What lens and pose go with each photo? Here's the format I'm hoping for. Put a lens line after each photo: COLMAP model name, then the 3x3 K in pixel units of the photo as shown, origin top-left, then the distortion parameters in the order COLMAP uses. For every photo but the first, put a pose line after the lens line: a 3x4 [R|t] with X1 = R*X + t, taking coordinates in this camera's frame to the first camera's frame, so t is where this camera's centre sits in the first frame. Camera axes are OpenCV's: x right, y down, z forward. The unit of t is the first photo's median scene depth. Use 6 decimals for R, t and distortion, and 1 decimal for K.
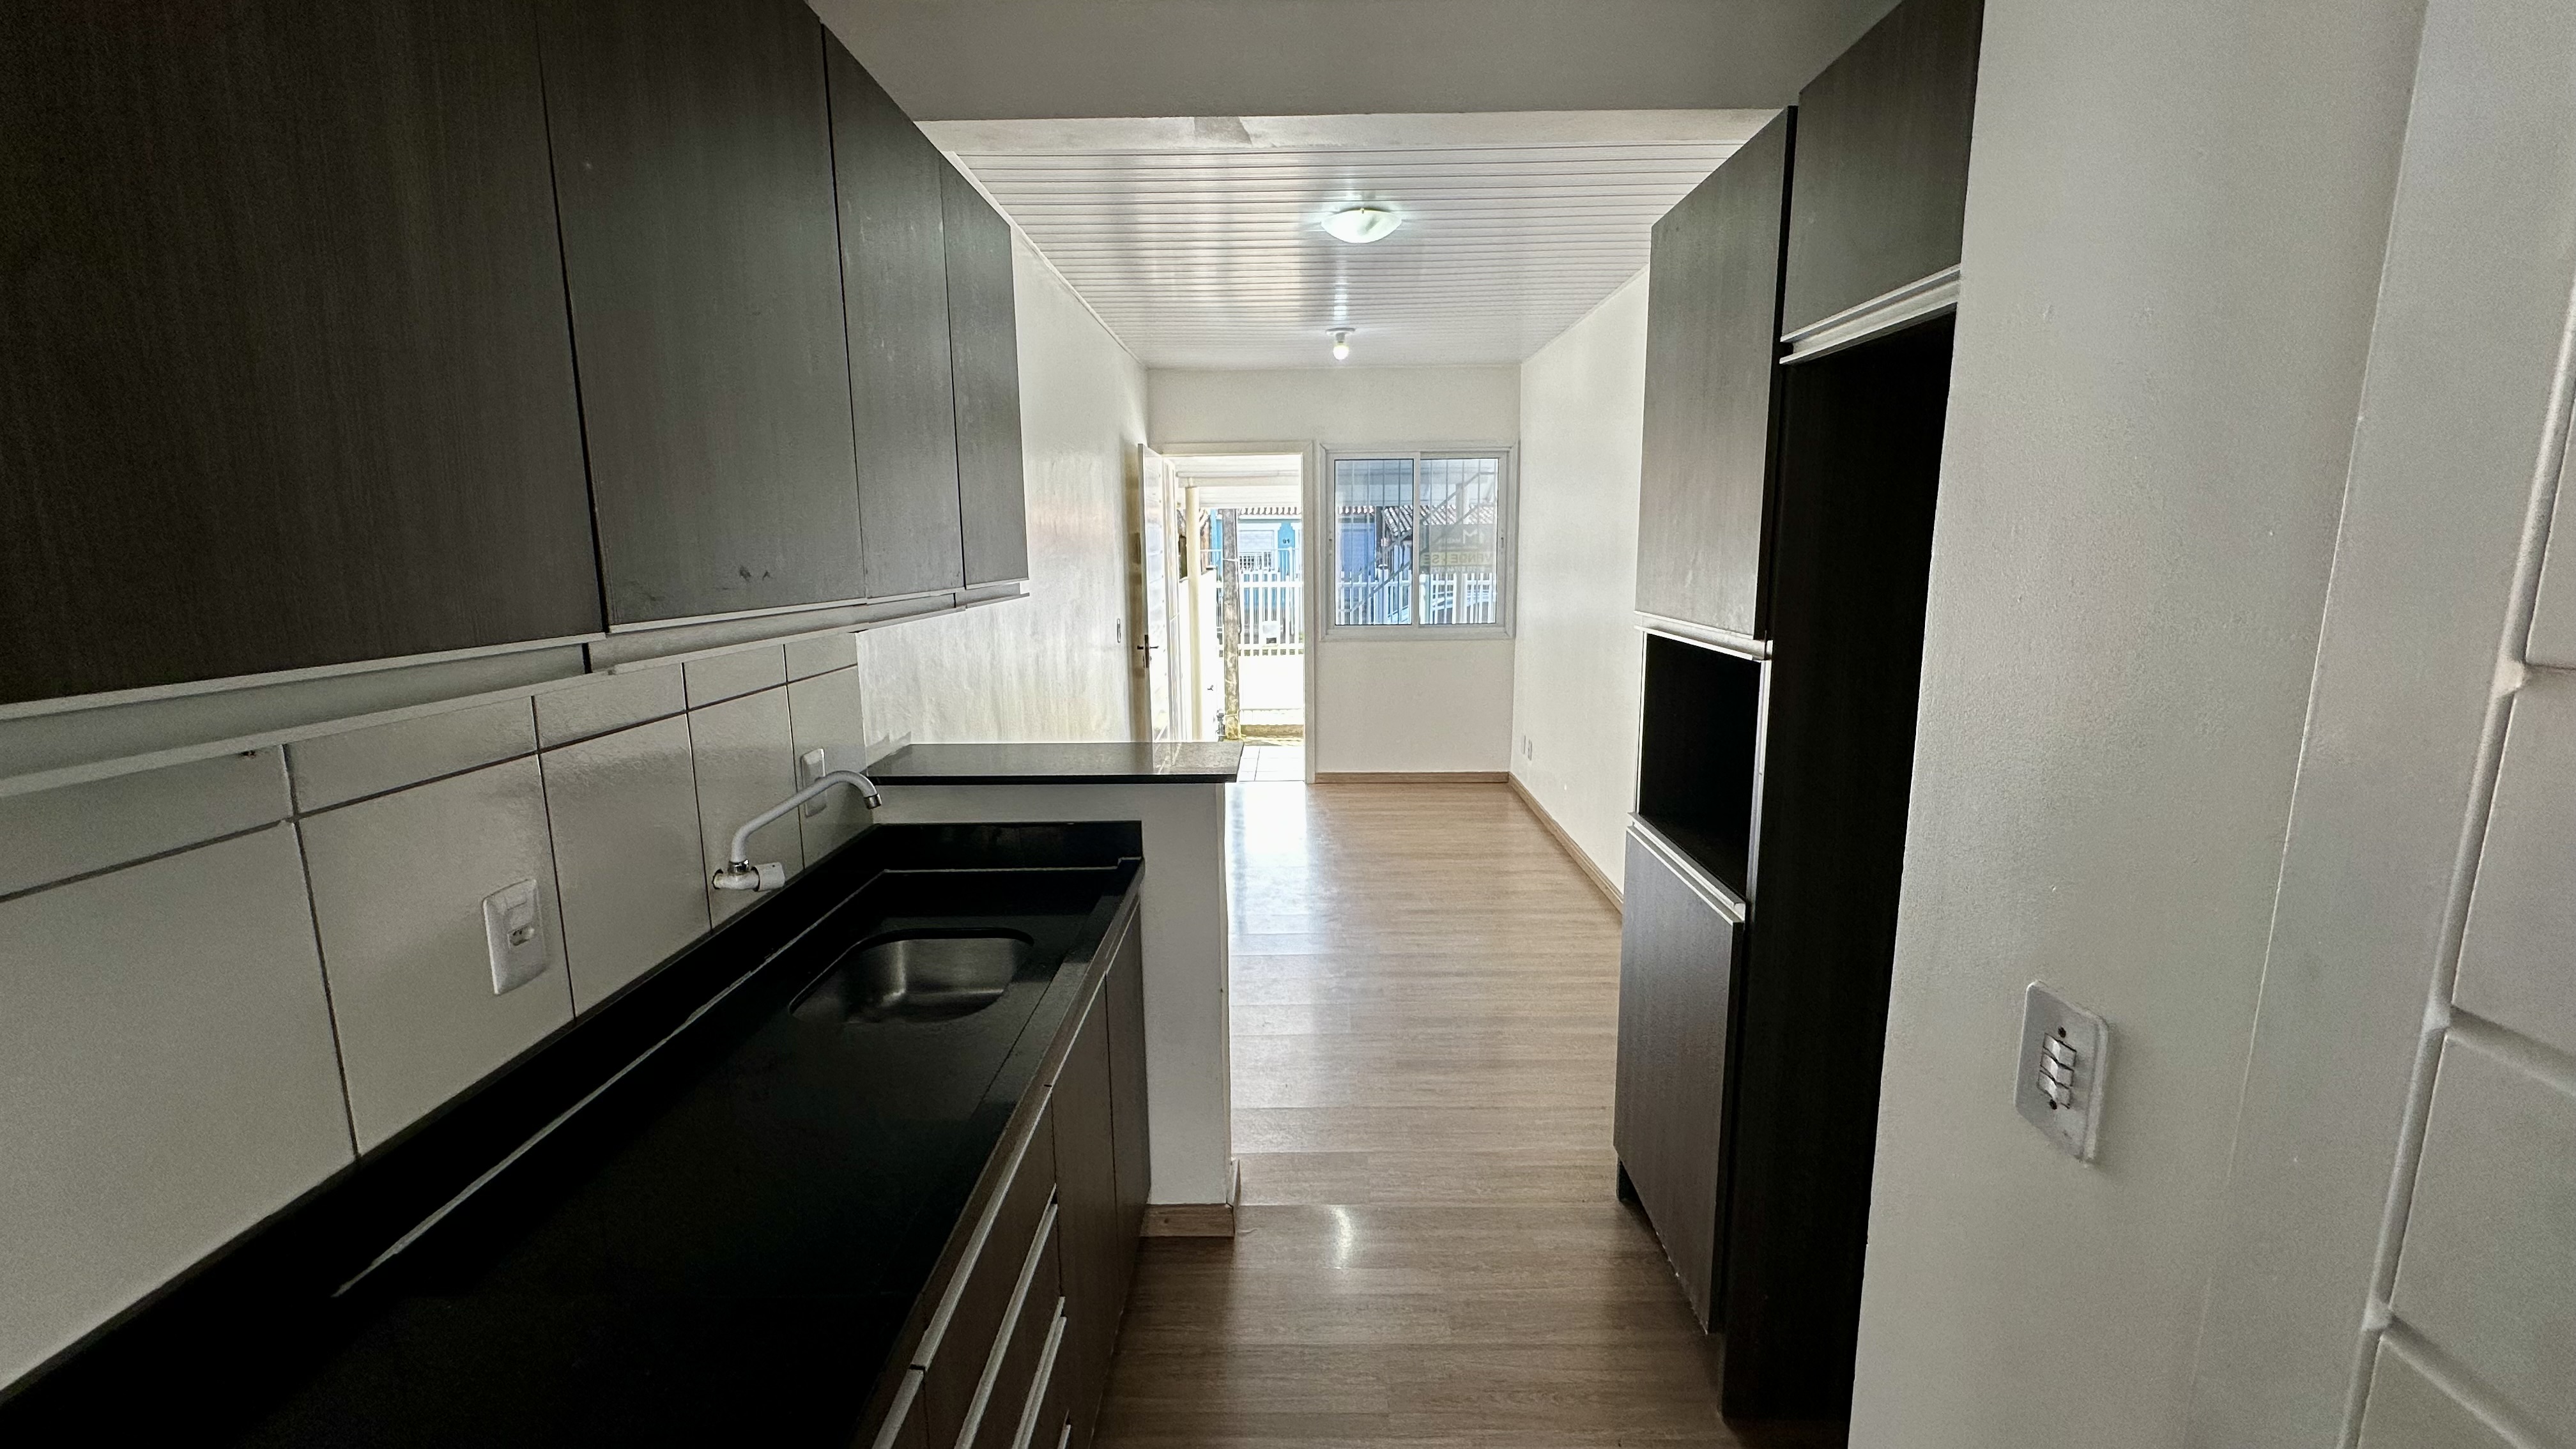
lens RADIAL K [[1024.4, 0, 1288.0], [0, 1024.4, 724.5], [0, 0, 1]] dist [-0.003285, 0.000028]
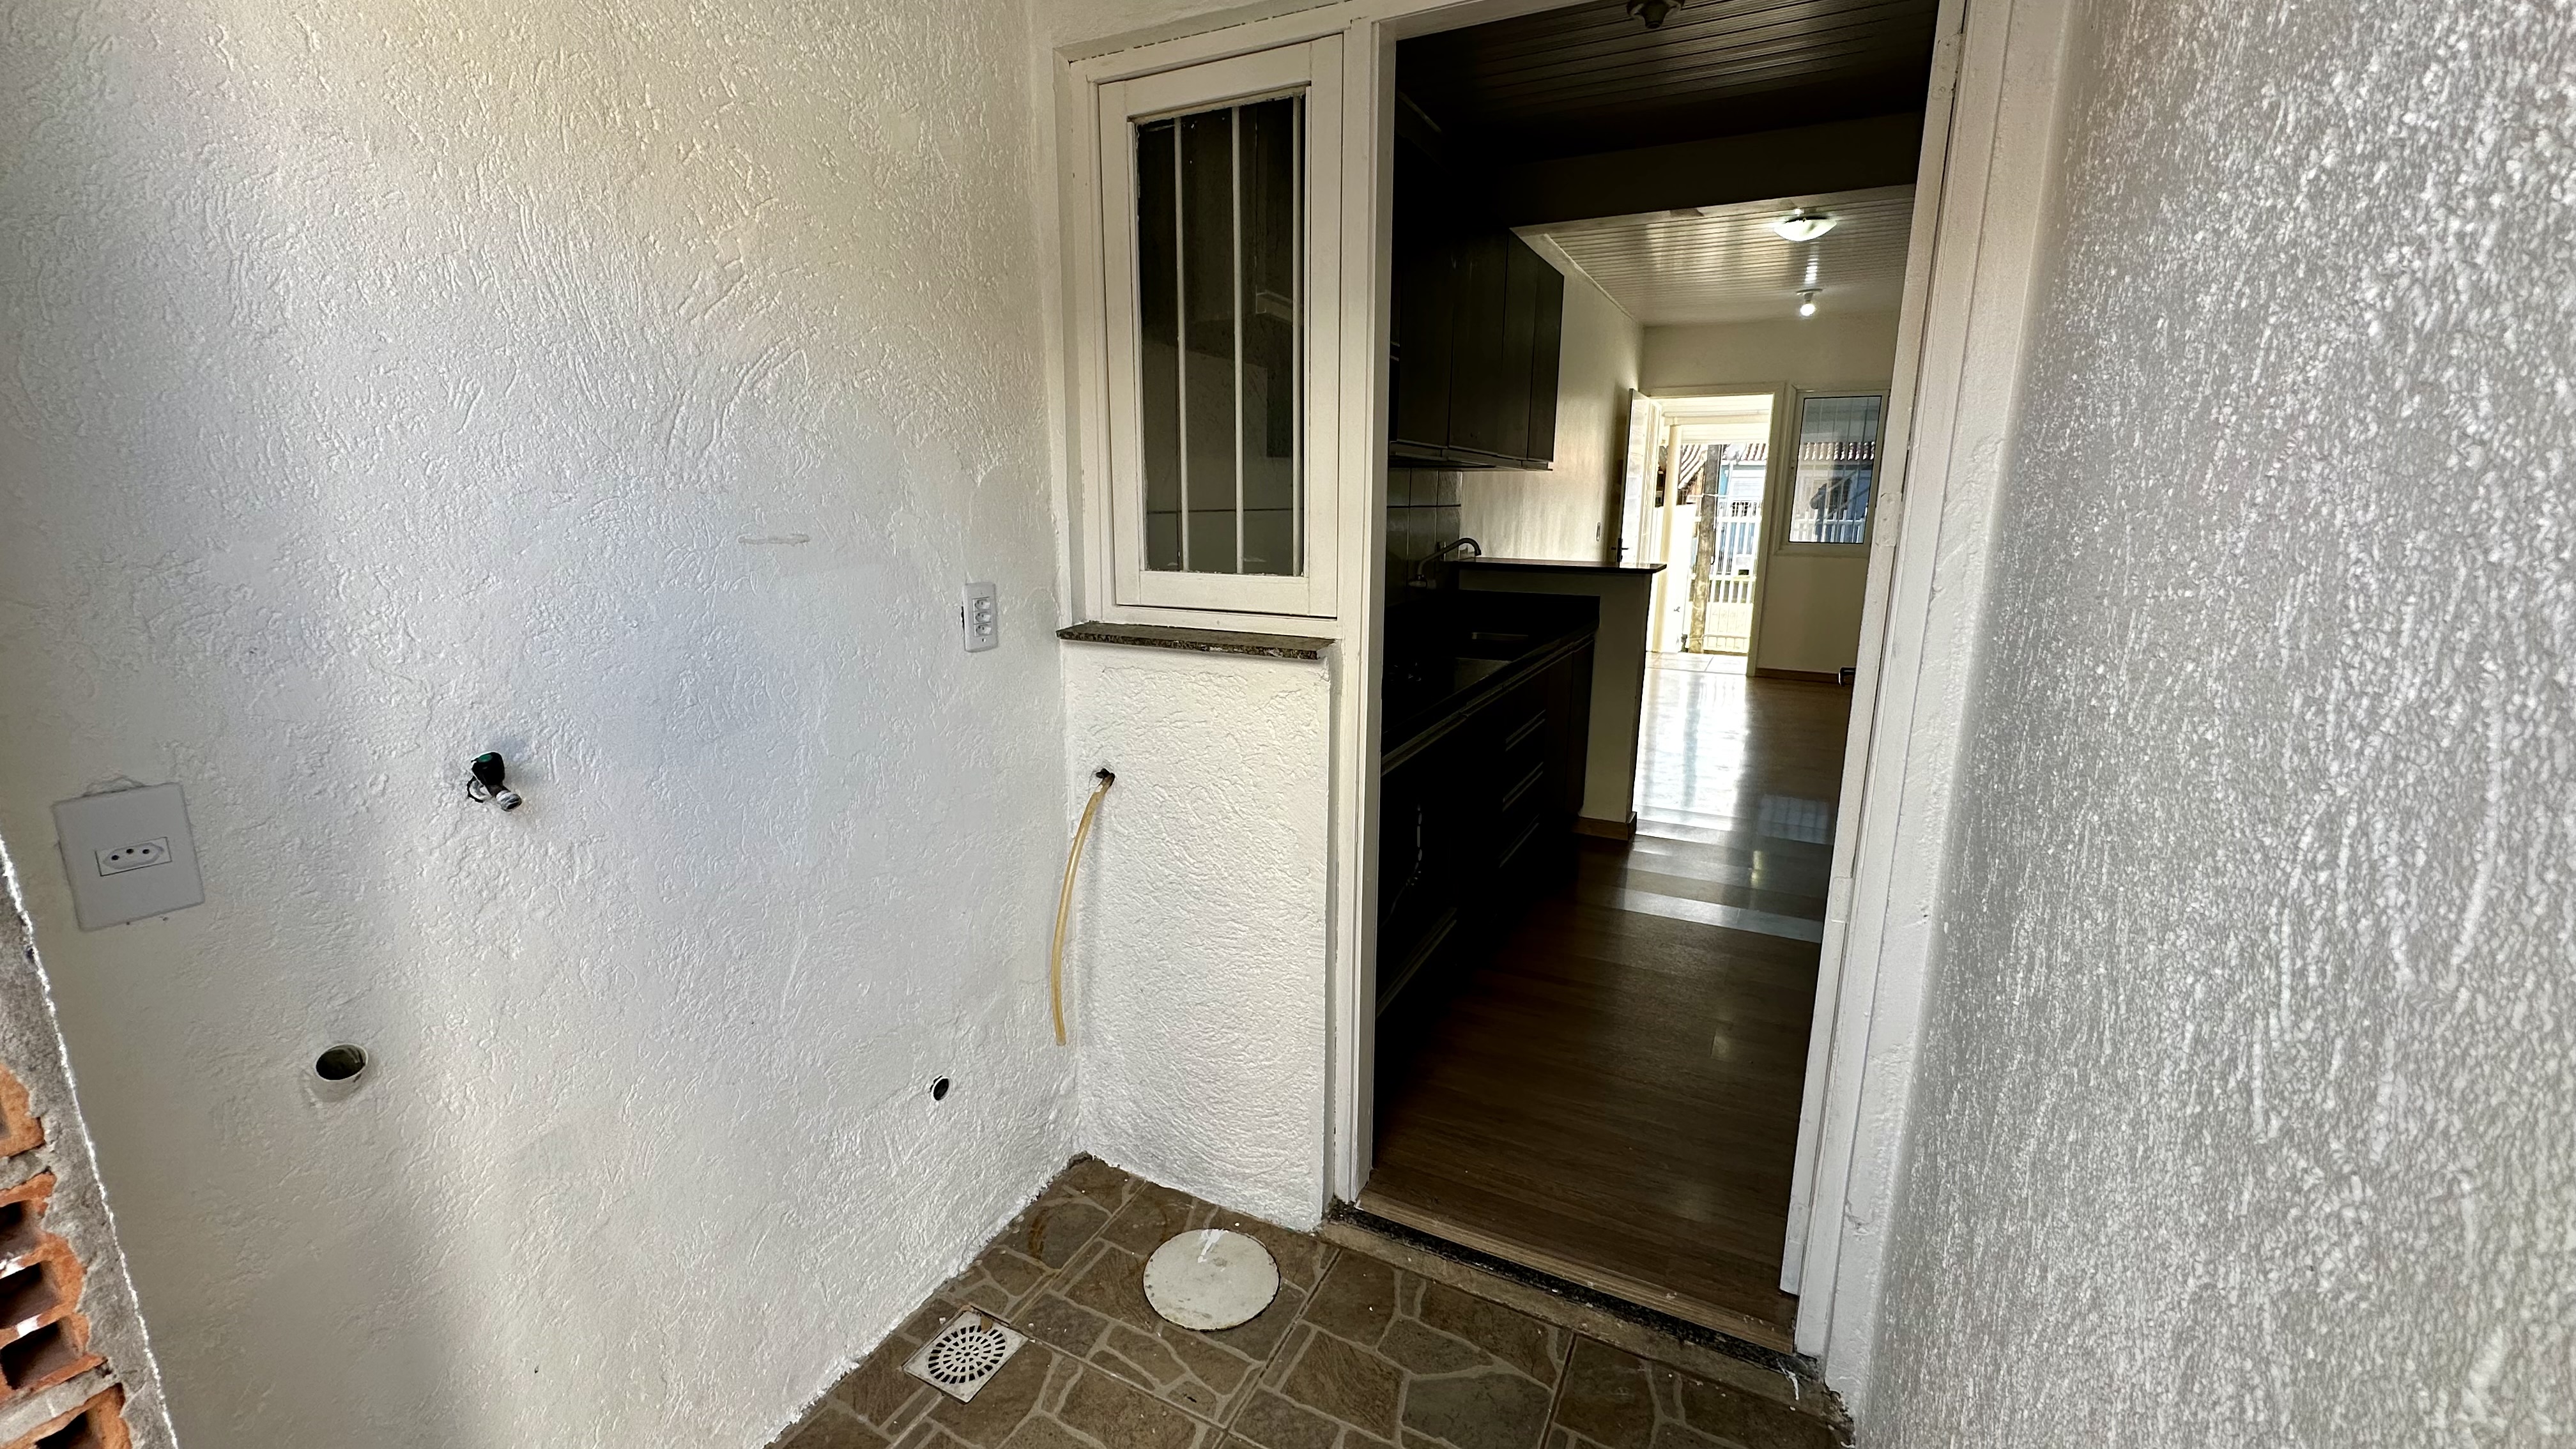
lens RADIAL K [[1024.4, 0, 1288.0], [0, 1024.4, 724.5], [0, 0, 1]] dist [-0.003285, 0.000028]
pose [[0.896970, 0.110023, -0.428181, 0.066248], [-0.090481, 0.993722, 0.065800, 0.100454], [0.432733, -0.020278, 0.901294, -0.359950]]
